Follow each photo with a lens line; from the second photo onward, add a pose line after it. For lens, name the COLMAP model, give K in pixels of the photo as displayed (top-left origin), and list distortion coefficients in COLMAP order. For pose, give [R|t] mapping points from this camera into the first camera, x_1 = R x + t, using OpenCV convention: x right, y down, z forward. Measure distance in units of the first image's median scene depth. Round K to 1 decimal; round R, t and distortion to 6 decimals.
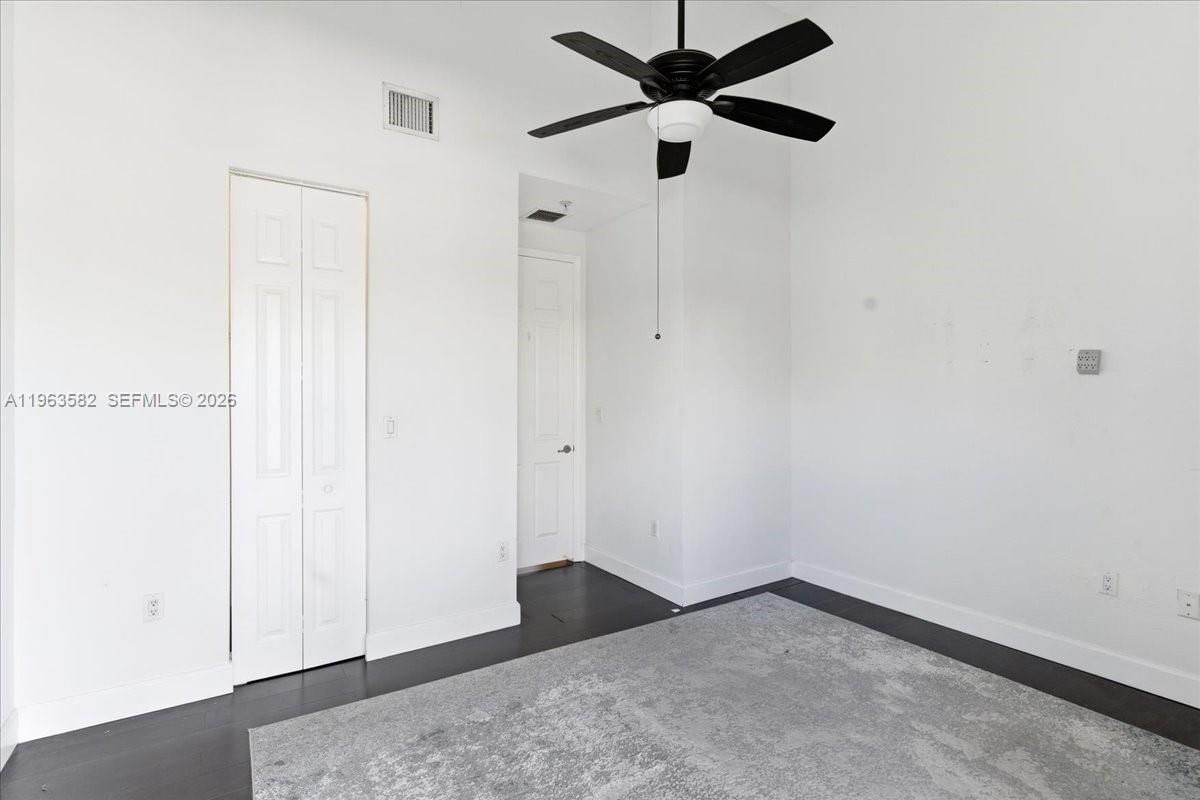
lens RADIAL K [[573.9, 0, 604.1], [0, 573.9, 396.2], [0, 0, 1]] dist [0.003360, 0.000334]
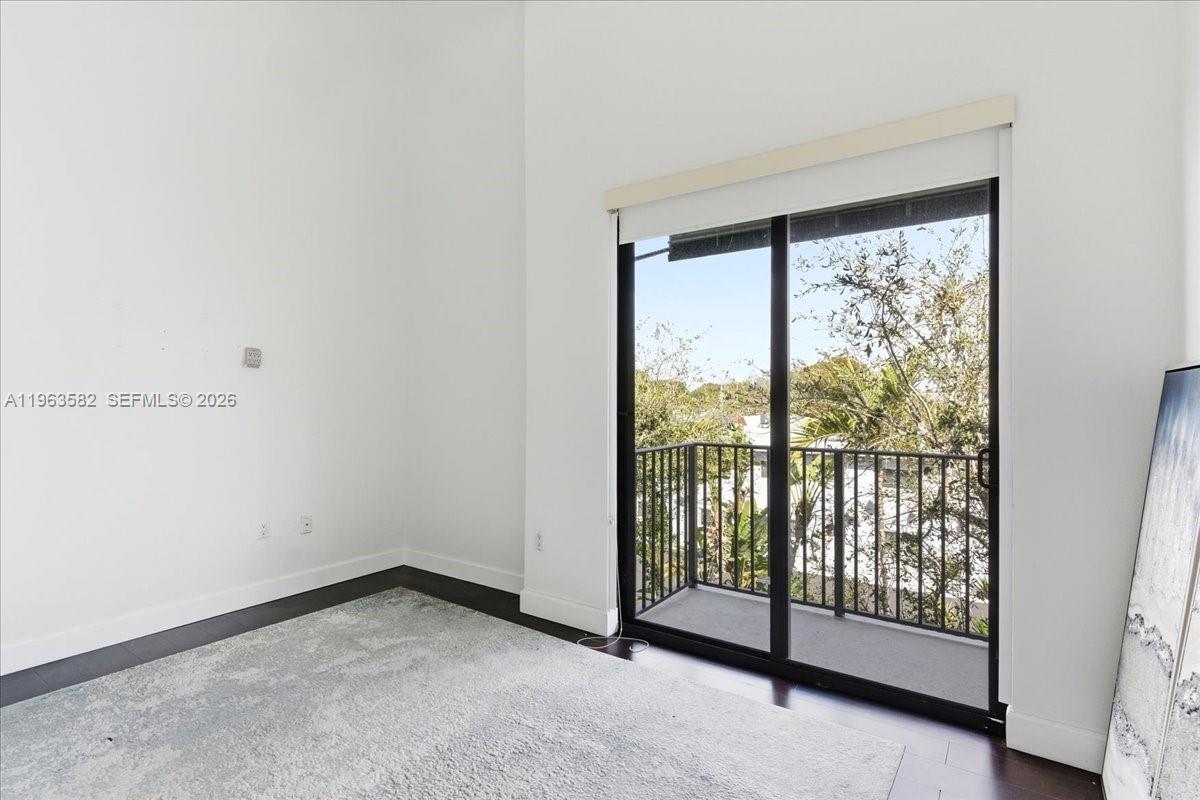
lens RADIAL K [[573.9, 0, 604.1], [0, 573.9, 396.2], [0, 0, 1]] dist [0.003360, 0.000334]
pose [[-0.350038, -0.002952, 0.936731, -0.671578], [0.004187, 0.999980, 0.004716, 0.023894], [-0.936726, 0.005573, -0.350019, 0.808567]]
